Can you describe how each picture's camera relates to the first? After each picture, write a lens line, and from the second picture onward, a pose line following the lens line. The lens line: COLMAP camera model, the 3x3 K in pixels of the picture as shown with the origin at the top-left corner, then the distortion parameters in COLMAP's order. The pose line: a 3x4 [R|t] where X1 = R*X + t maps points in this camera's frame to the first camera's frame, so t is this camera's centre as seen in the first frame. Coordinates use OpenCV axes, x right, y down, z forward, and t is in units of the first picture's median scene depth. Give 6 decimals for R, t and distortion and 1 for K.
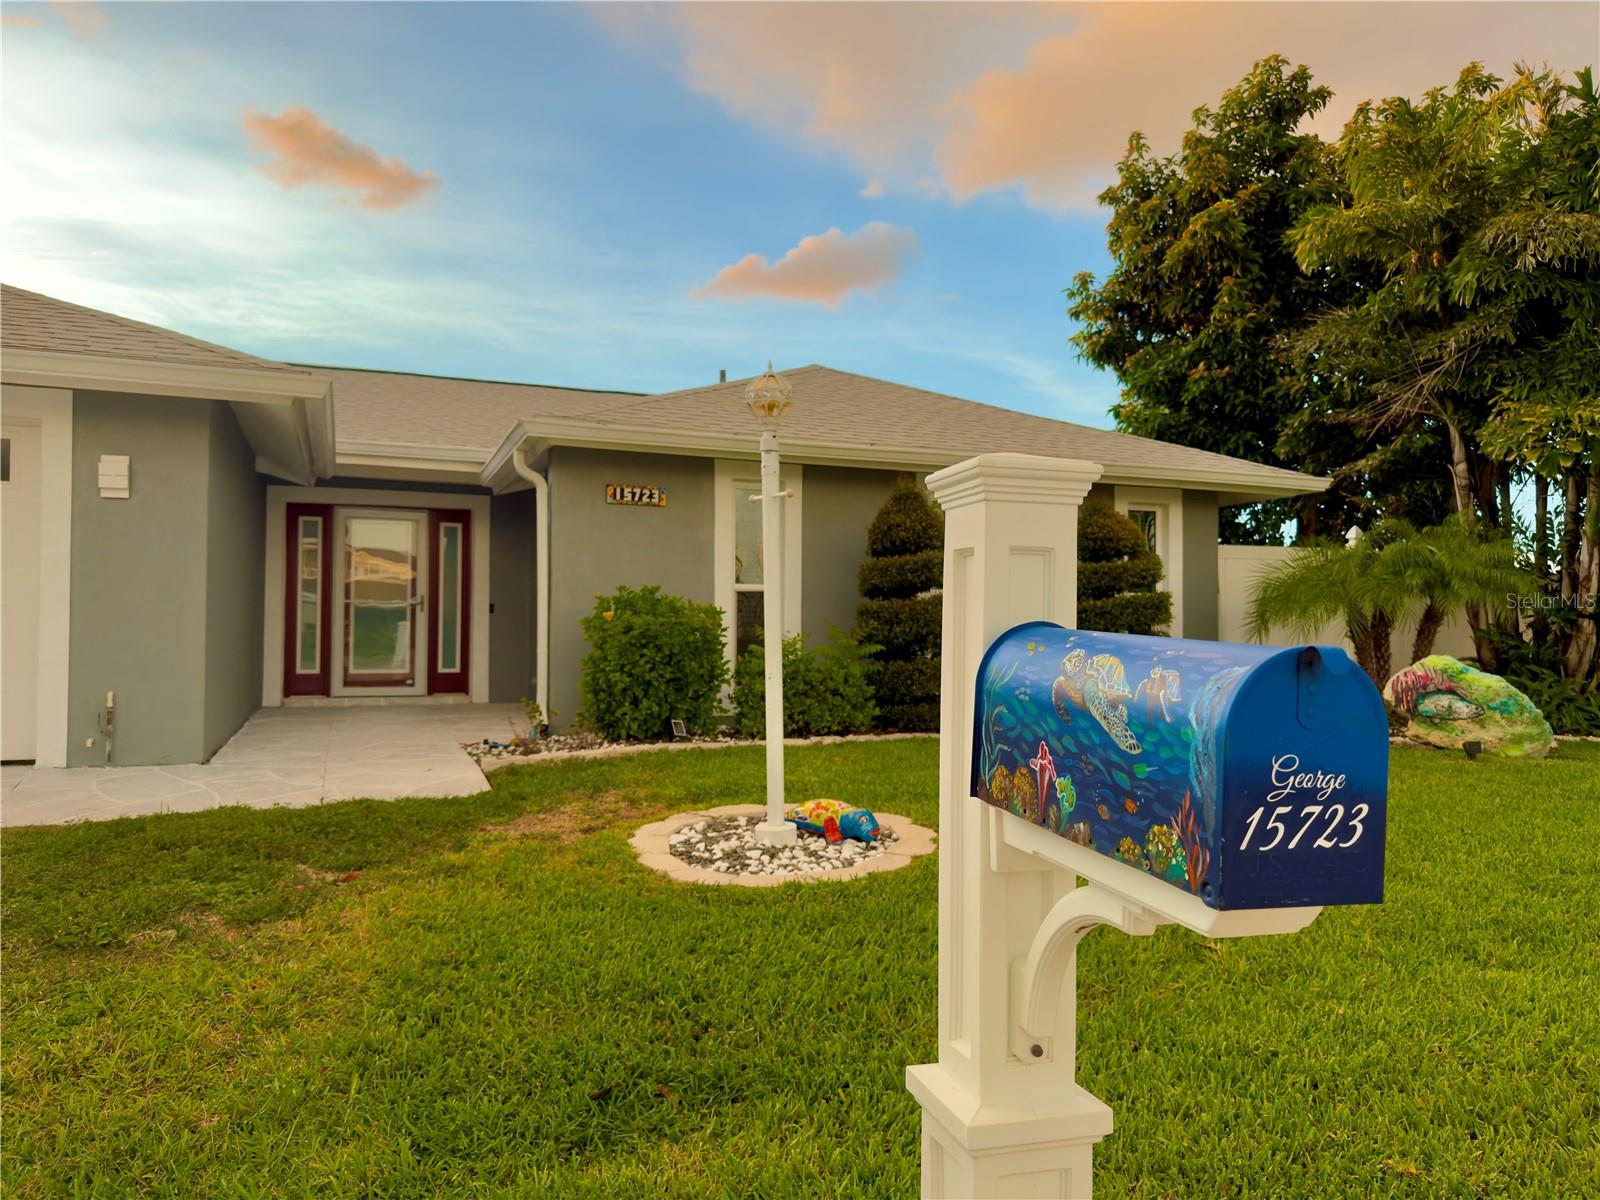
lens RADIAL K [[1108.0, 0, 800.0], [0, 1108.0, 600.0], [0, 0, 1]] dist [0.120359, -0.173048]
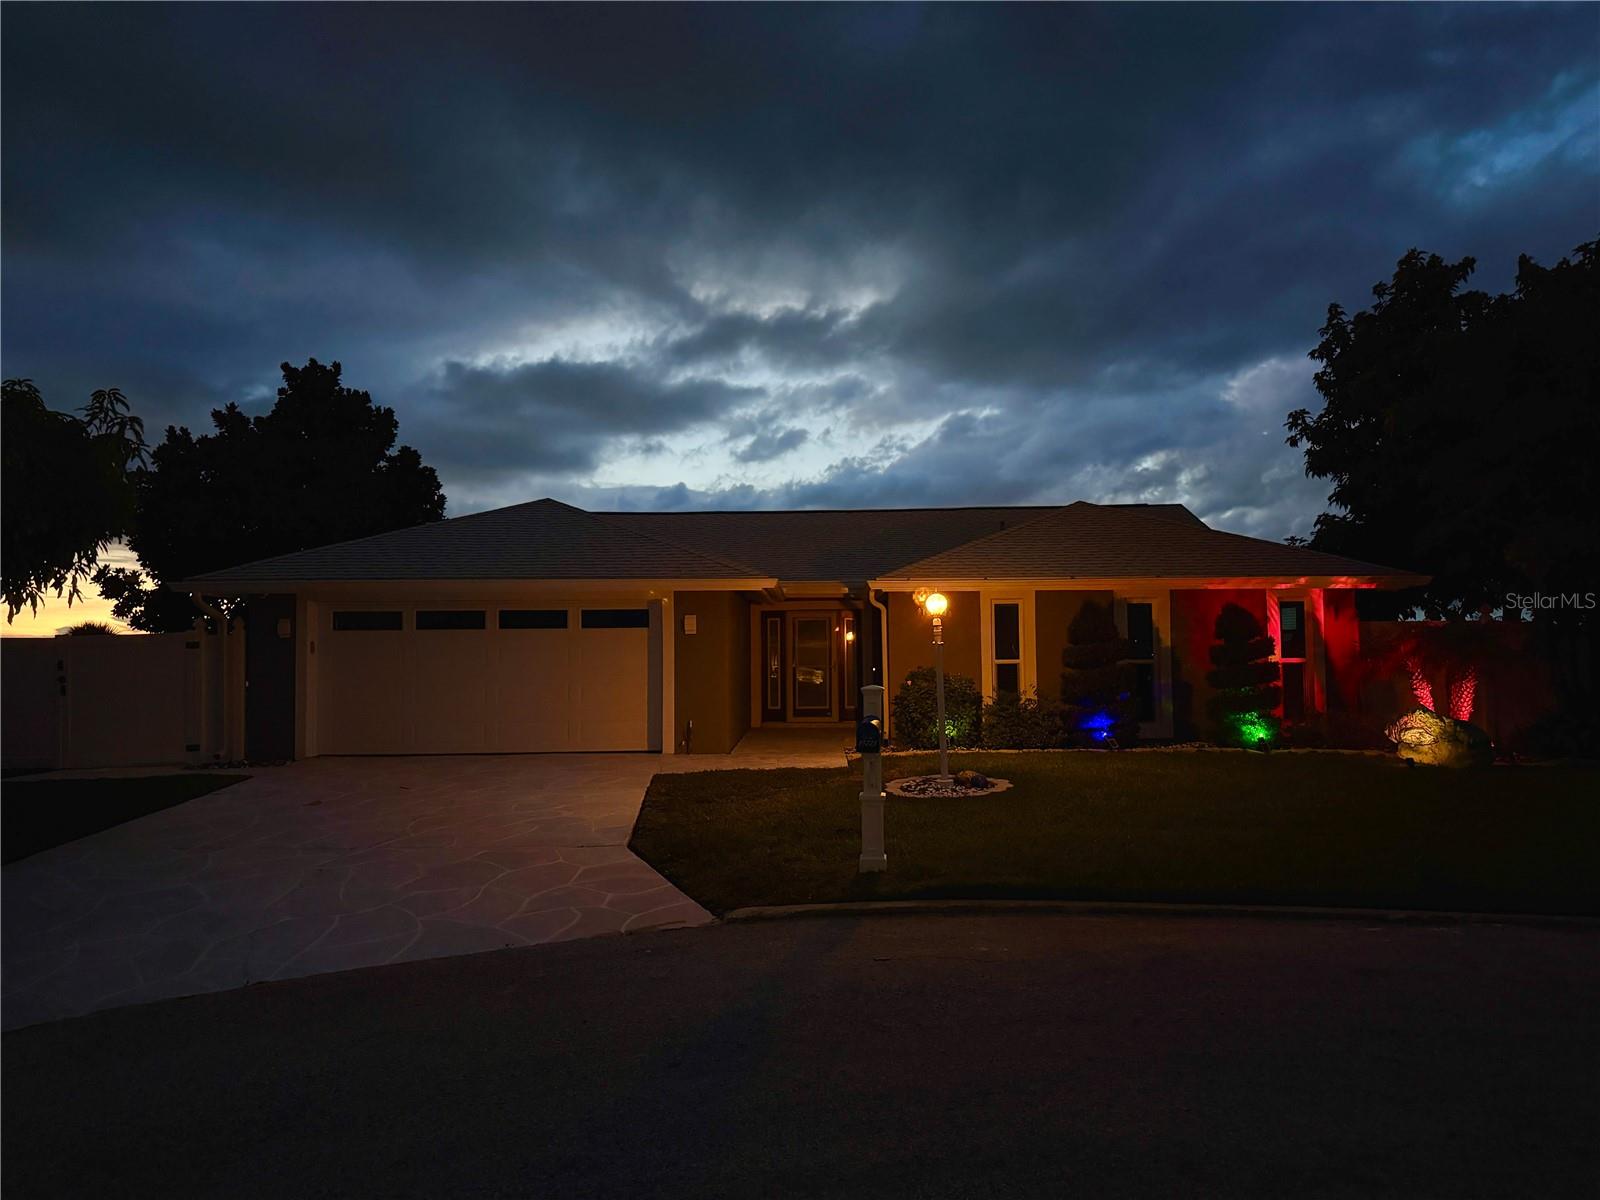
lens RADIAL K [[1108.0, 0, 800.0], [0, 1108.0, 600.0], [0, 0, 1]] dist [0.120359, -0.173048]
pose [[0.924131, -0.032912, -0.380656, 0.333983], [0.022592, 0.999247, -0.031551, -0.062697], [0.381407, 0.020557, 0.924178, -0.740439]]
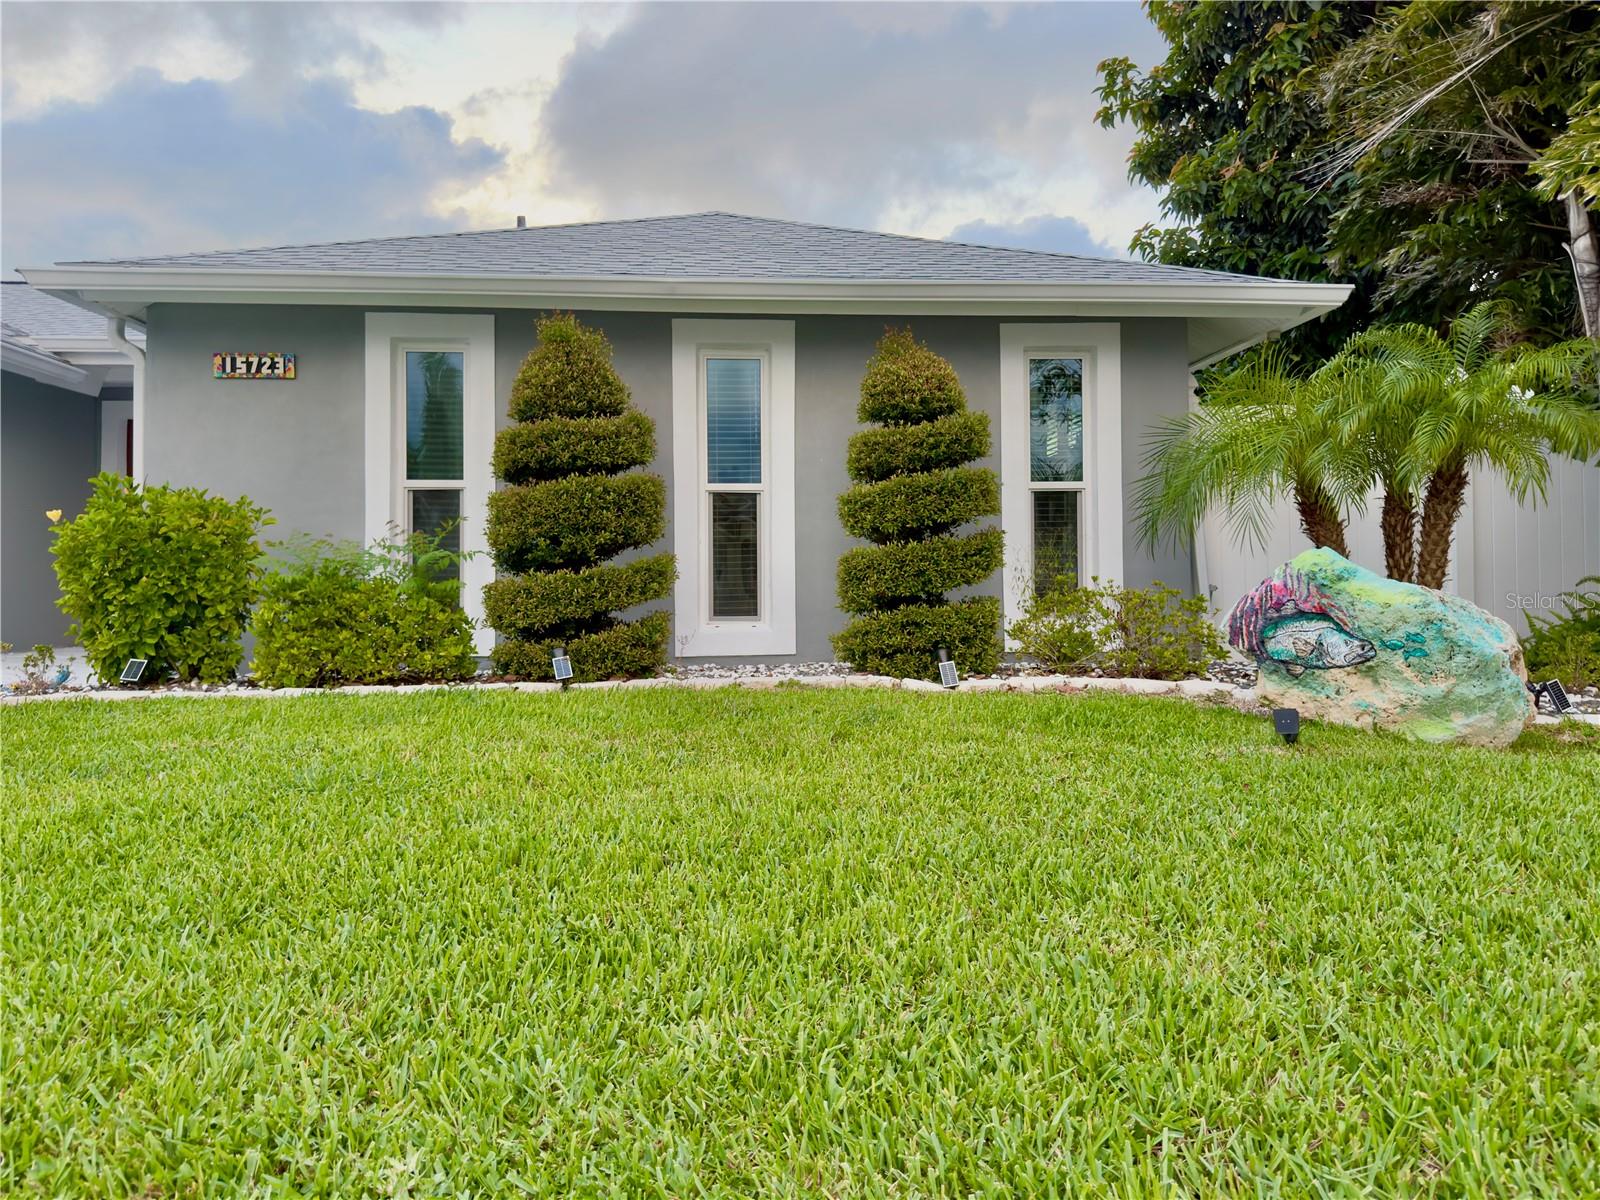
lens RADIAL K [[1162.2, 0, 796.3], [0, 1162.2, 531.2], [0, 0, 1]] dist [0.050281, -0.074427]
pose [[0.951345, -0.023834, -0.307203, 0.452443], [0.018272, 0.999613, -0.020968, 0.043014], [0.307584, 0.014335, 0.951413, 0.352845]]
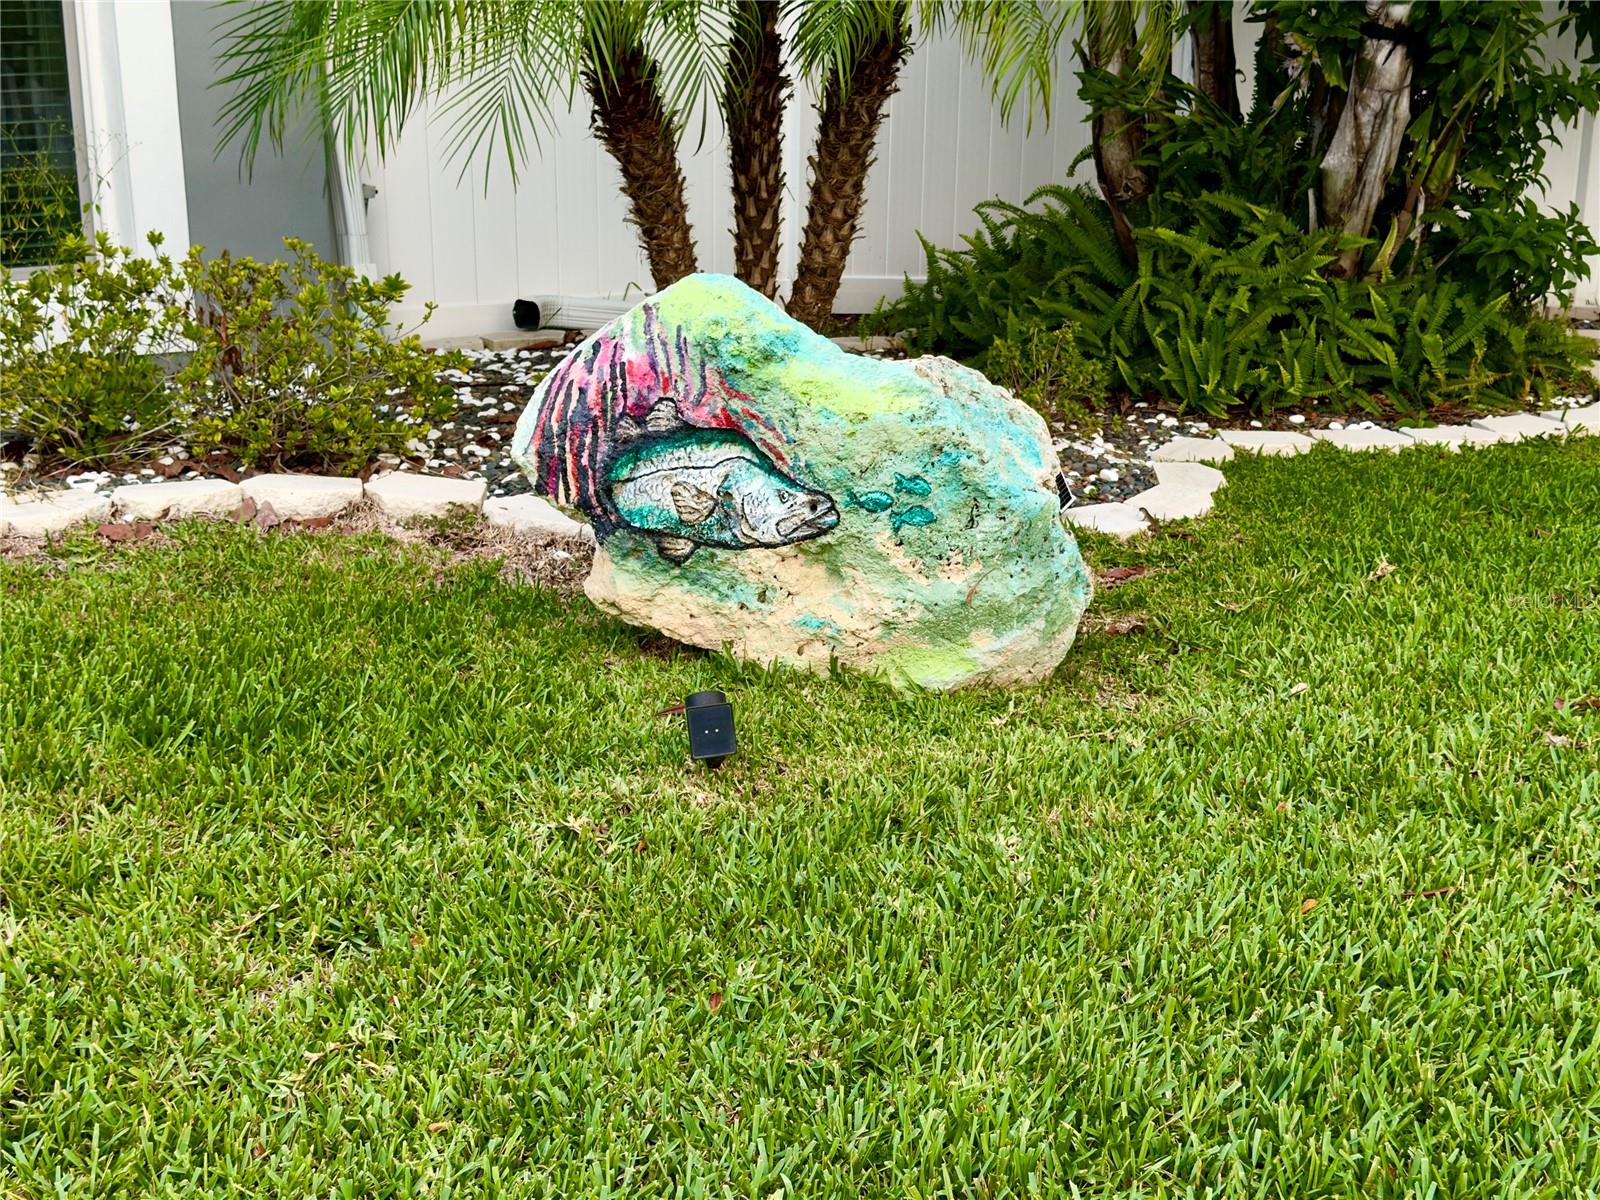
lens RADIAL K [[2208.4, 0, 800.0], [0, 2208.4, 600.0], [0, 0, 1]] dist [0.178681, -0.019264]
pose [[0.960589, -0.080896, 0.265942, 0.406074], [-0.003973, 0.952623, 0.304126, -0.028490], [-0.277946, -0.293197, 0.914758, 0.479045]]
